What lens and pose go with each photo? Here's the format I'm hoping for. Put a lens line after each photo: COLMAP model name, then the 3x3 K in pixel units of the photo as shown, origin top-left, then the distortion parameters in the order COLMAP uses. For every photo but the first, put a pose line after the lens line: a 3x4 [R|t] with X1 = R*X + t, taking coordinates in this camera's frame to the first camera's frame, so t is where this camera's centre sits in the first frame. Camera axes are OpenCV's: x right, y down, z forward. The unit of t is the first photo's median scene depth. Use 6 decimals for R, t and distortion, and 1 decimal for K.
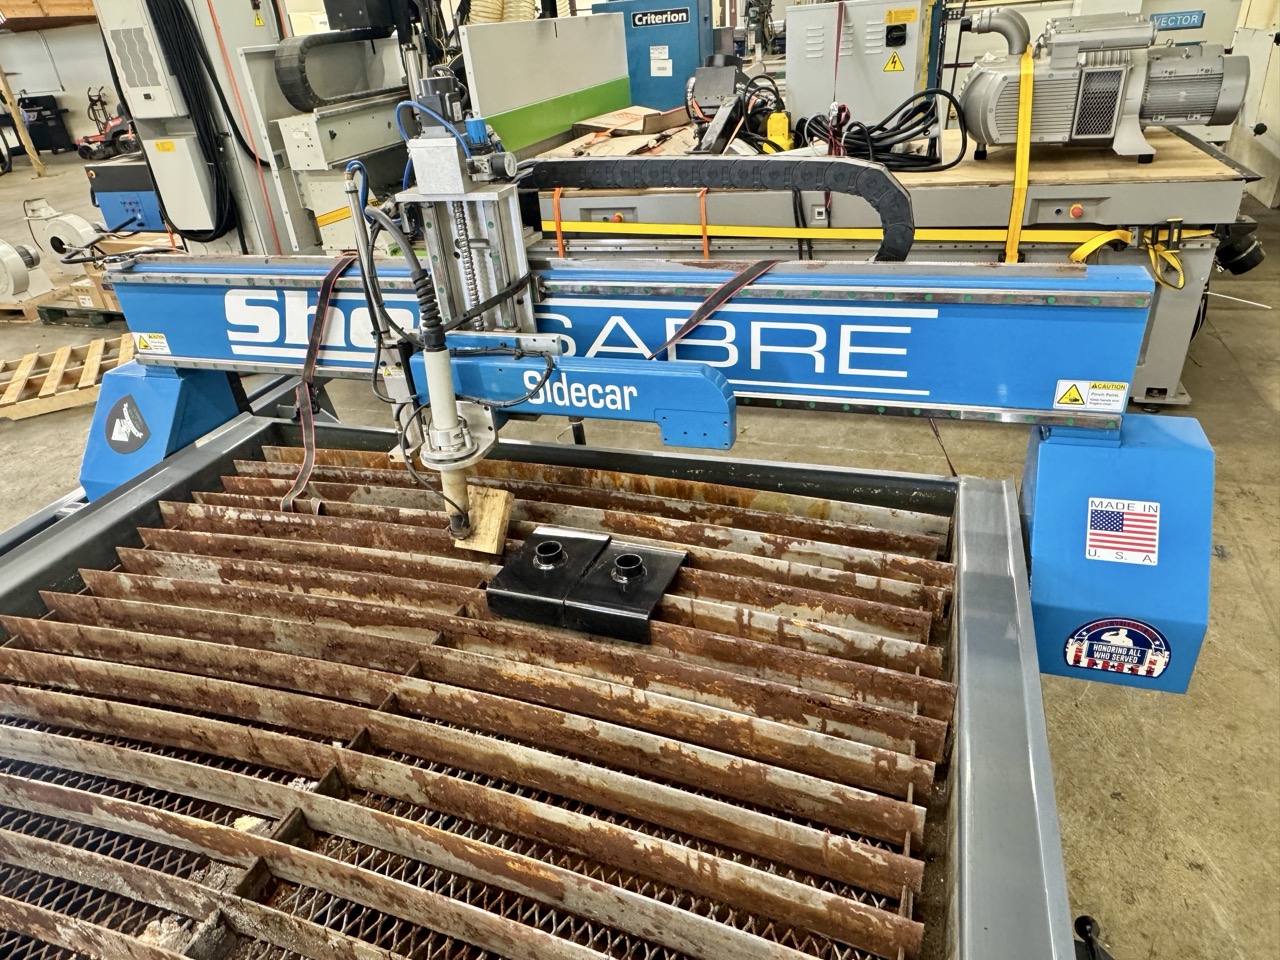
lens RADIAL K [[820.9, 0, 634.7], [0, 820.9, 483.6], [0, 0, 1]] dist [-0.010932, 0.006556]
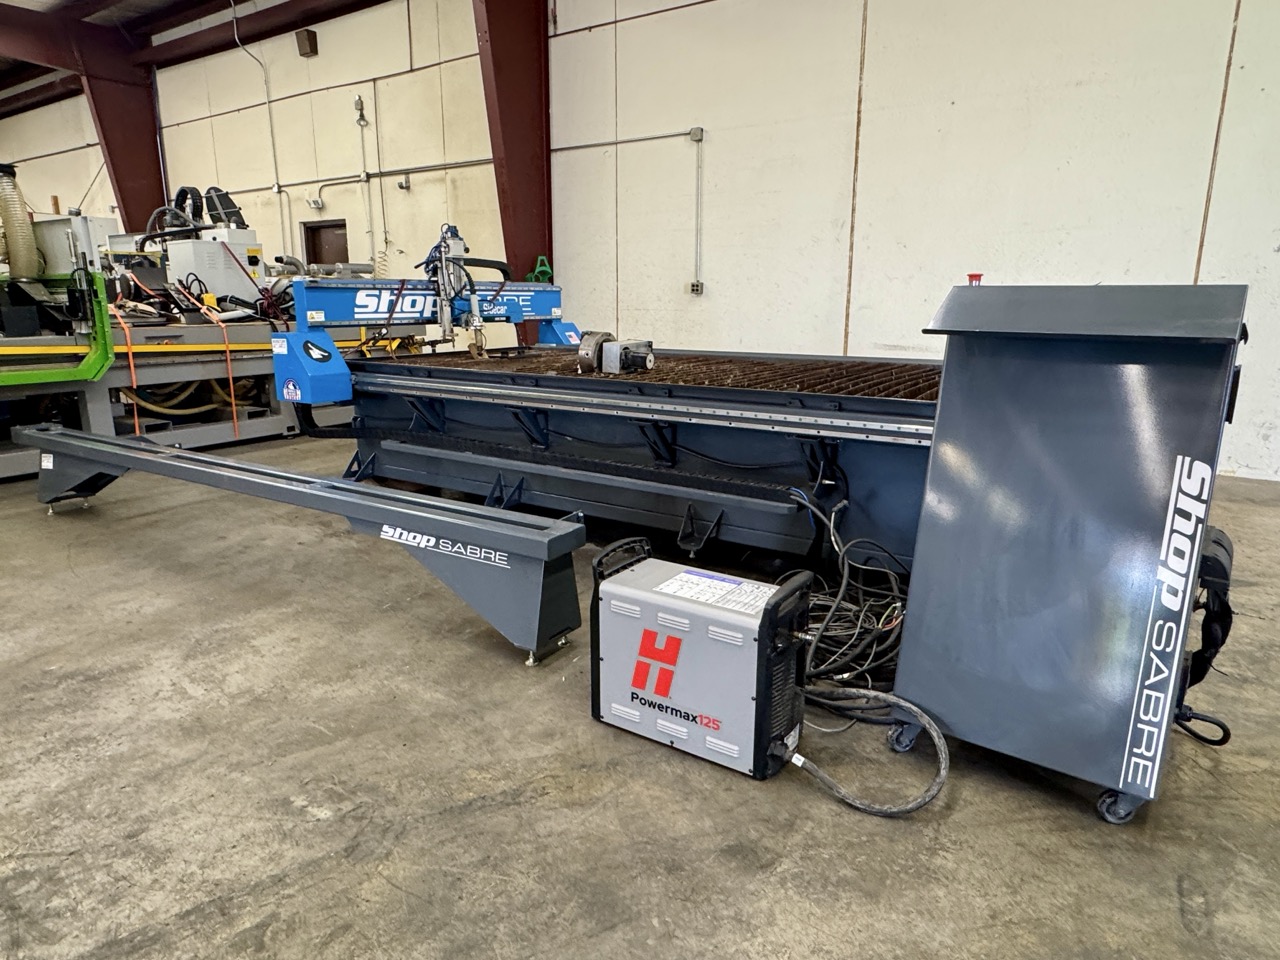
lens RADIAL K [[790.6, 0, 639.7], [0, 790.6, 478.6], [0, 0, 1]] dist [-0.006110, 0.002572]
pose [[0.259956, -0.137315, 0.955807, -2.716487], [0.460103, 0.887862, 0.002417, 0.683825], [-0.848957, 0.439142, 0.293984, -0.210880]]
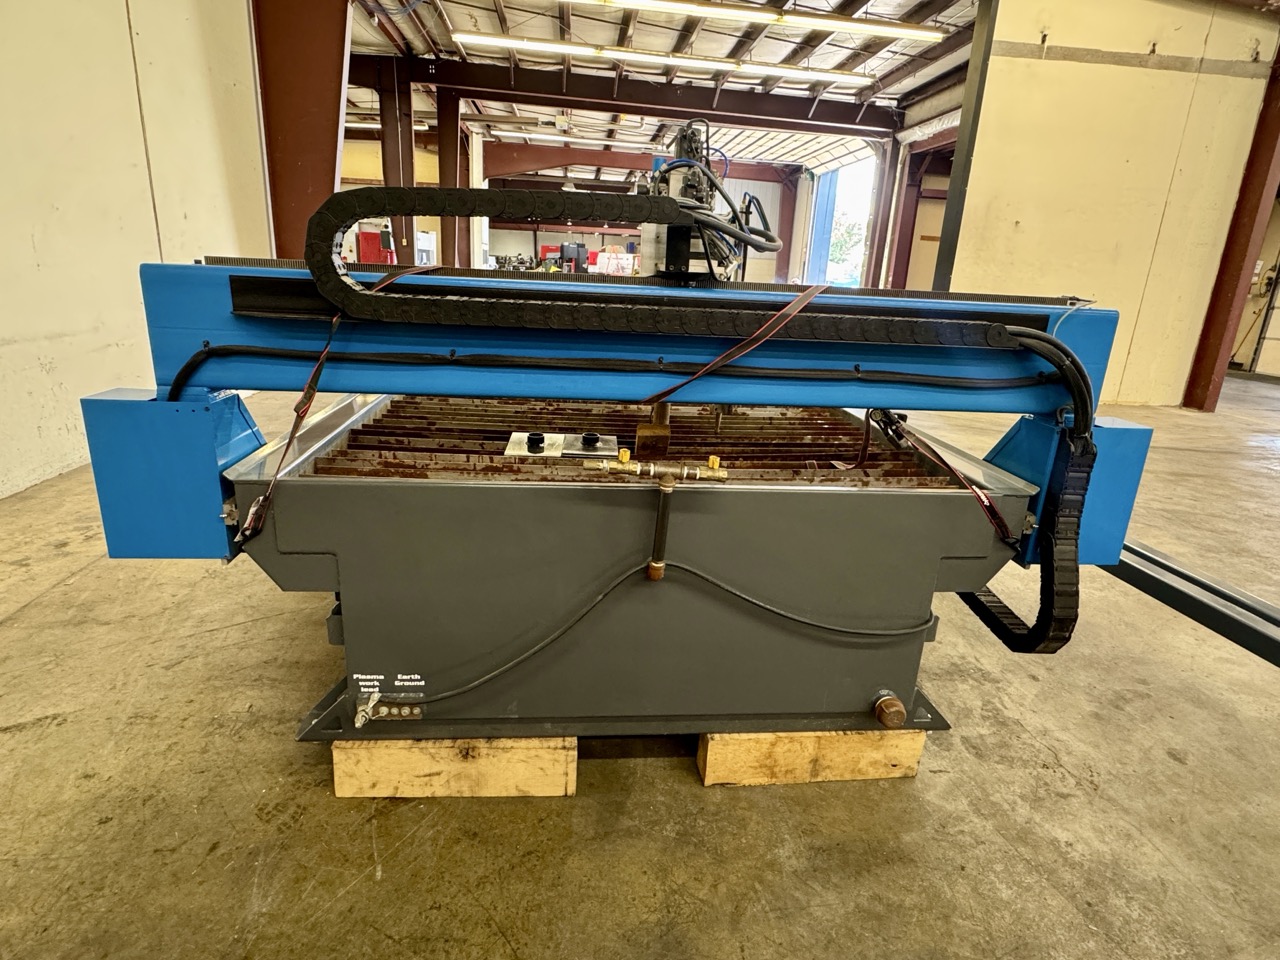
lens RADIAL K [[702.8, 0, 641.5], [0, 702.8, 480.6], [0, 0, 1]] dist [-0.010189, 0.003665]
pose [[-0.909655, 0.154873, -0.385413, 0.261920], [-0.182327, 0.684833, 0.705521, -0.666670], [0.373209, 0.712052, -0.594724, 1.557281]]
